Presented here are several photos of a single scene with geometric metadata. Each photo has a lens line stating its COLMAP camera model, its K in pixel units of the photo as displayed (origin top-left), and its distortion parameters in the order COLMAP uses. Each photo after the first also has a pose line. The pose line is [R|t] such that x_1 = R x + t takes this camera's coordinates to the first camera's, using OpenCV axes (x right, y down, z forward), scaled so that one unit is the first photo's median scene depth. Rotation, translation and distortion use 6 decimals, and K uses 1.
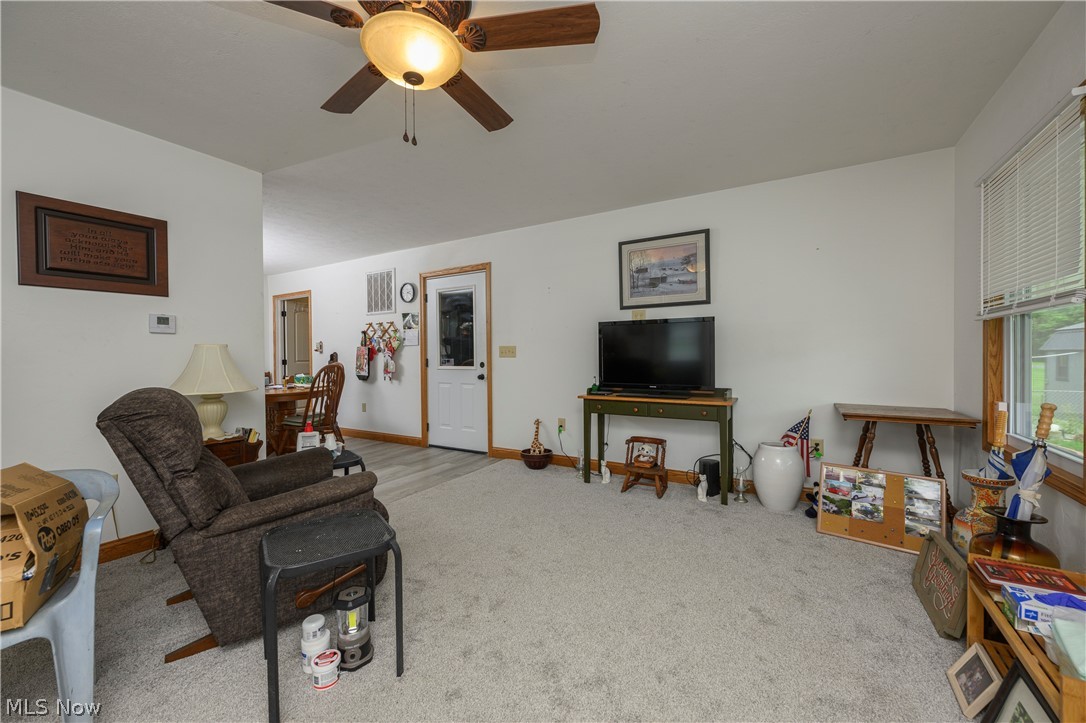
lens RADIAL K [[429.9, 0, 540.3], [0, 429.9, 358.5], [0, 0, 1]] dist [0.000628, -0.000067]
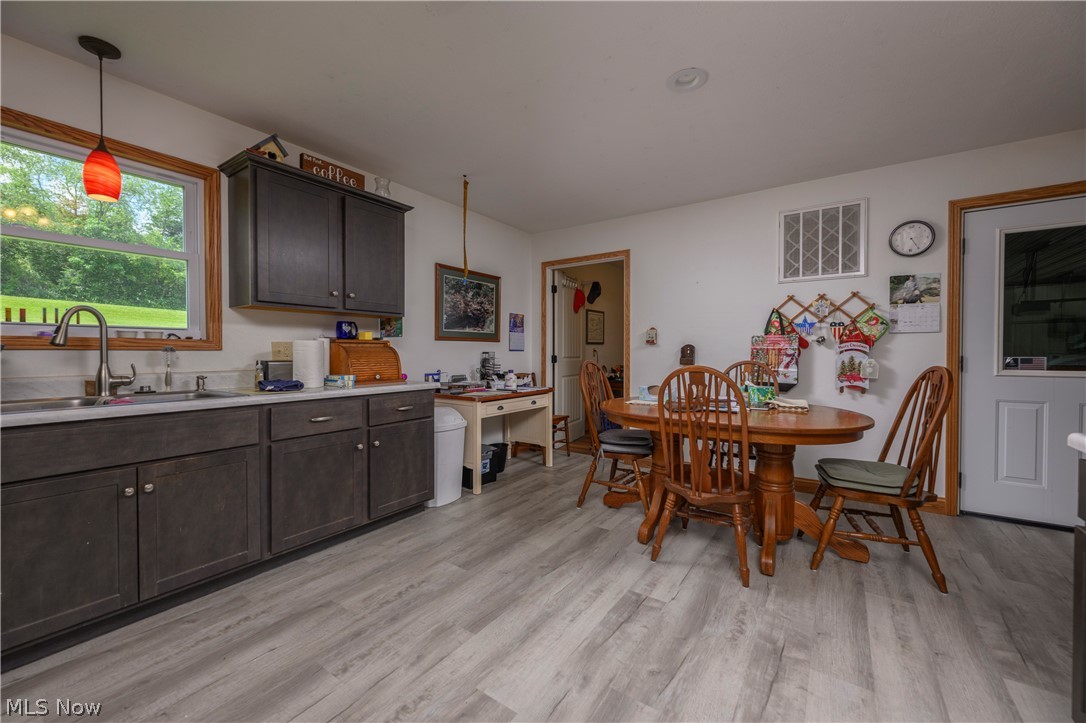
lens RADIAL K [[429.9, 0, 540.3], [0, 429.9, 358.5], [0, 0, 1]] dist [0.000628, -0.000067]
pose [[0.997932, 0.006066, -0.063991, -0.717870], [-0.005301, 0.999912, 0.012123, -0.000620], [0.064059, -0.011759, 0.997877, 0.387432]]
